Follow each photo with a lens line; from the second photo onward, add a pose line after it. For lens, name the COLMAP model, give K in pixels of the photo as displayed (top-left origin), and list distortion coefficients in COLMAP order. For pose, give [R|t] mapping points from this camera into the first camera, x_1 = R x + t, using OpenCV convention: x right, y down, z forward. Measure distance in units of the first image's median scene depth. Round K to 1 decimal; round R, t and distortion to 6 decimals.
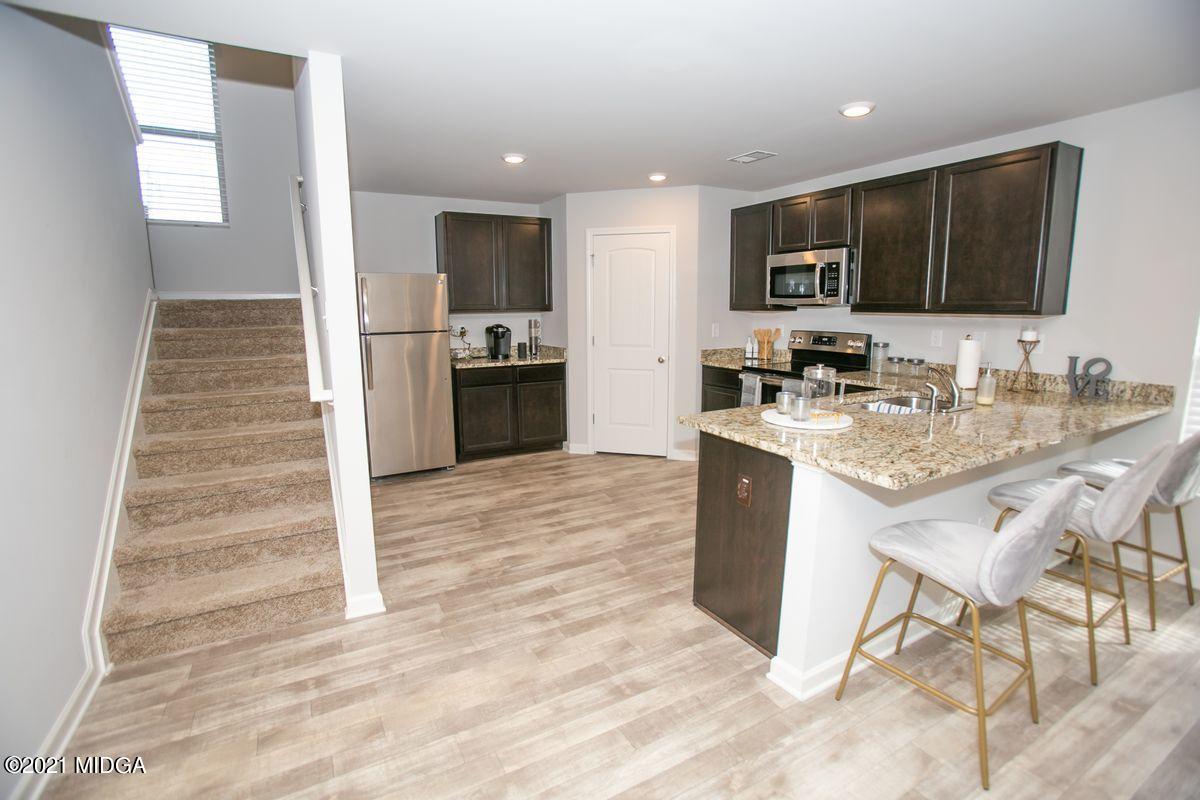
lens RADIAL K [[560.1, 0, 591.9], [0, 560.1, 400.5], [0, 0, 1]] dist [-0.050389, 0.022857]
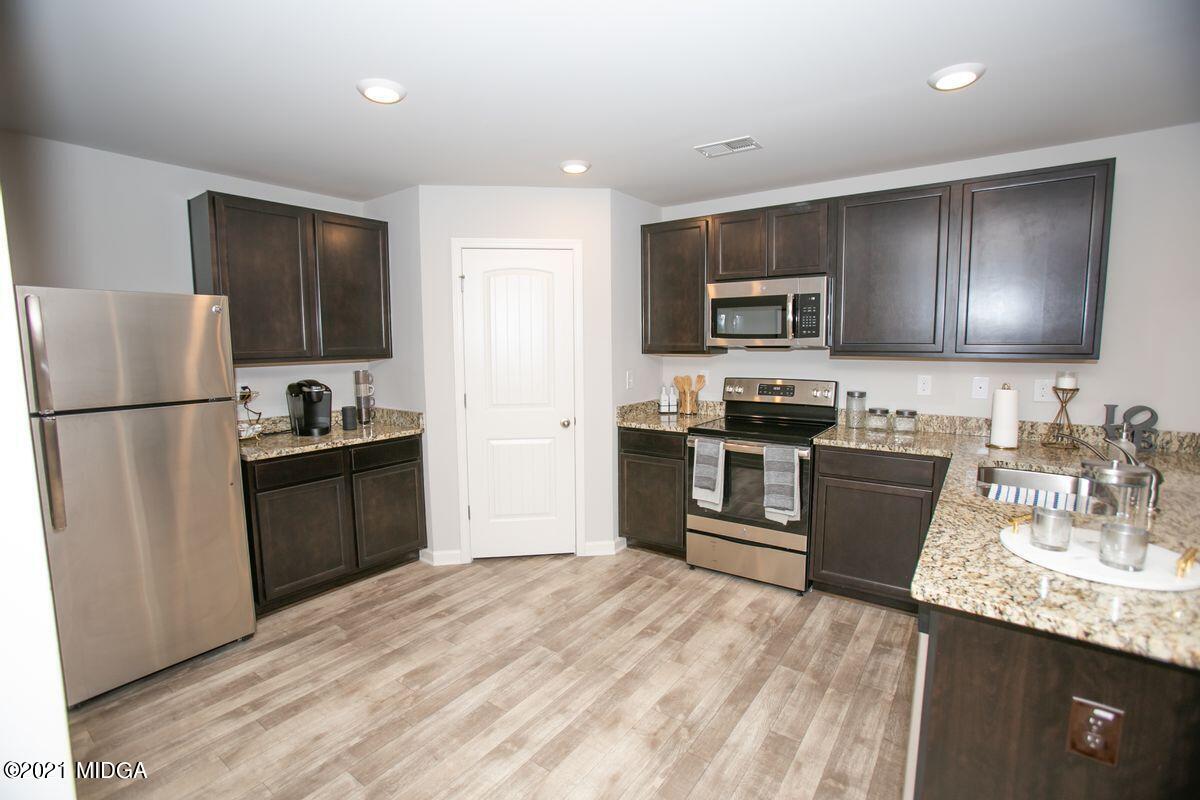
lens RADIAL K [[562.8, 0, 591.7], [0, 562.8, 403.5], [0, 0, 1]] dist [-0.050966, 0.023623]
pose [[0.912236, -0.047157, 0.406942, -0.145943], [0.072617, 0.996236, -0.047340, -0.062413], [-0.403178, 0.072736, 0.912226, 0.327524]]
